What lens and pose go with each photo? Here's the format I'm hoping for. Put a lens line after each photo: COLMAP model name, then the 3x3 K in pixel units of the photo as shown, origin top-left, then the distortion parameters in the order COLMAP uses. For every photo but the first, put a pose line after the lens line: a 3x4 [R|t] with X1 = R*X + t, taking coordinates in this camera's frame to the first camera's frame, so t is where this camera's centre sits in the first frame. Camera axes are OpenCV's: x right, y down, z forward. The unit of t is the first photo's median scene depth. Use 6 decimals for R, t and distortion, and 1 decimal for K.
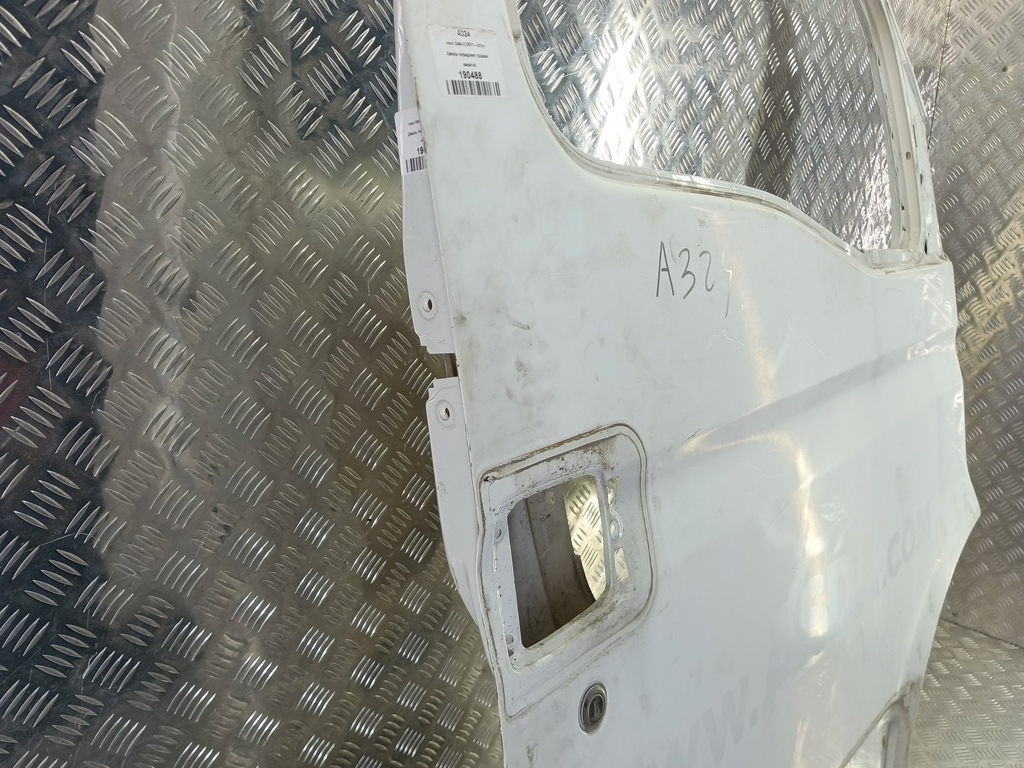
lens RADIAL K [[833.7, 0, 513.9], [0, 833.7, 388.4], [0, 0, 1]] dist [0.012572, -0.034738]
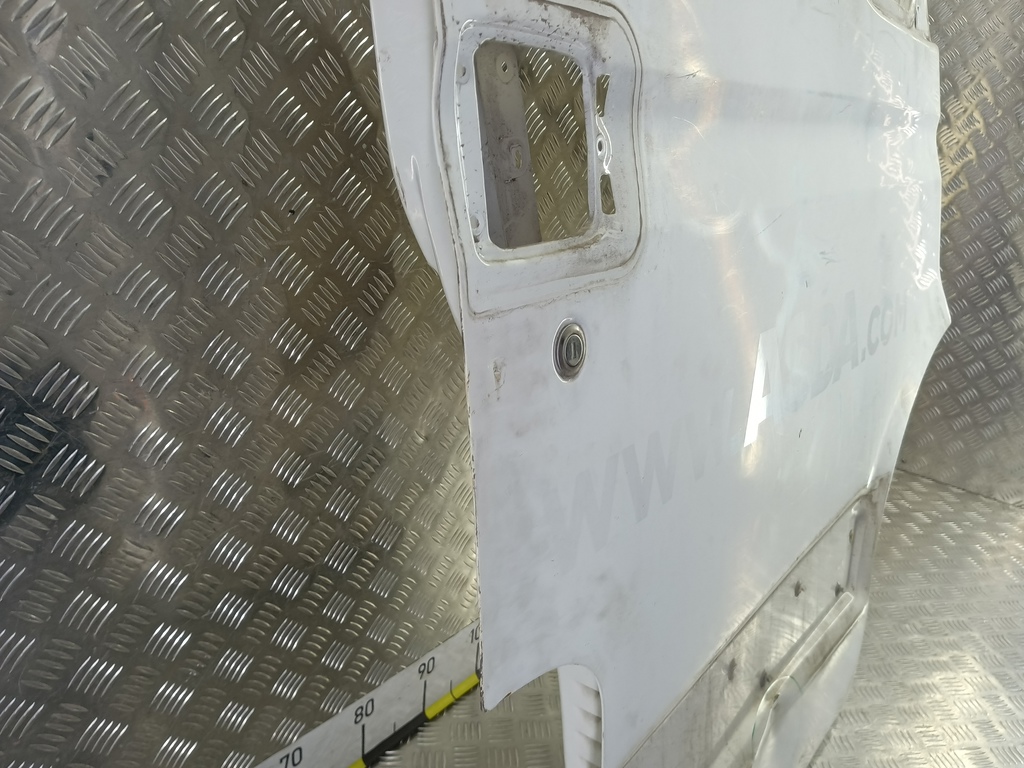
lens RADIAL K [[815.4, 0, 520.7], [0, 815.4, 398.3], [0, 0, 1]] dist [0.076734, -0.126198]
pose [[0.995835, 0.018369, 0.089306, -0.014498], [-0.024482, 0.997396, 0.067839, 0.221845], [-0.087827, -0.069742, 0.993691, 0.121931]]
